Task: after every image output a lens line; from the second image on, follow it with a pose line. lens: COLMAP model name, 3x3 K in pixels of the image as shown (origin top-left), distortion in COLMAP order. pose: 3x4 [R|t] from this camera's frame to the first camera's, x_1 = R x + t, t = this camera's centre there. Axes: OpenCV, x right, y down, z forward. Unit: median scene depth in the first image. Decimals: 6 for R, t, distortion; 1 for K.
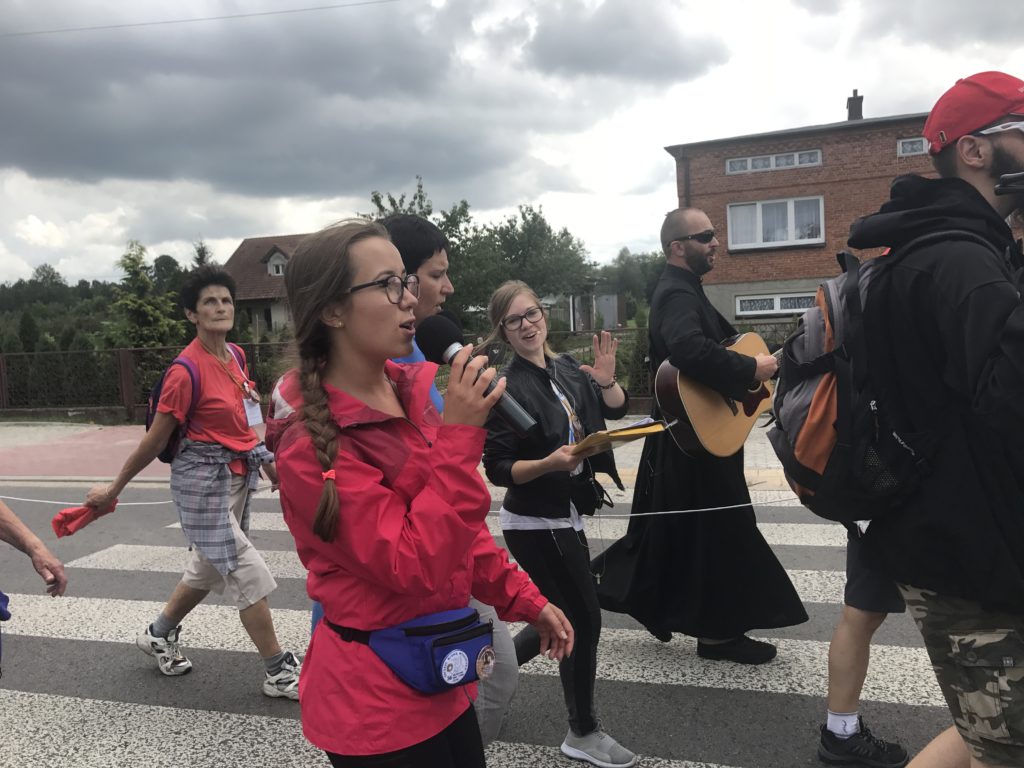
lens RADIAL K [[807.6, 0, 512.0], [0, 807.6, 384.0], [0, 0, 1]] dist [0.007138, -0.003175]
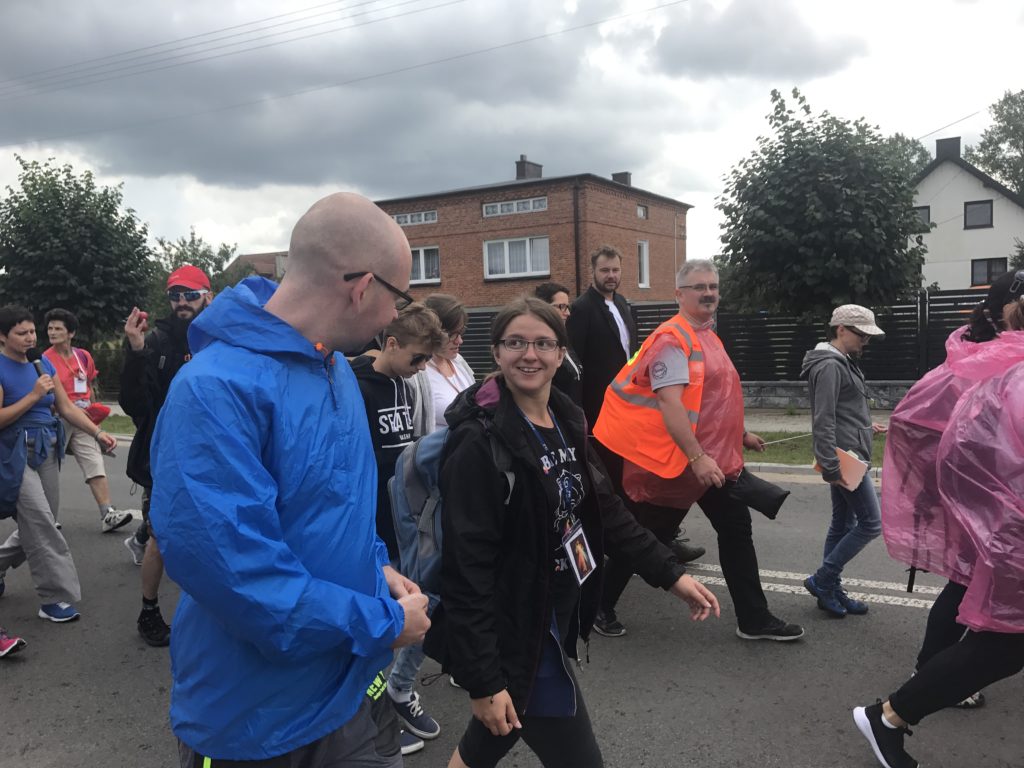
lens RADIAL K [[807.6, 0, 512.0], [0, 807.6, 384.0], [0, 0, 1]] dist [0.007138, -0.003175]
pose [[0.987339, 0.026844, -0.156336, 0.507931], [-0.027423, 0.999623, -0.001544, -0.009559], [0.156236, 0.005811, 0.987703, -0.183617]]
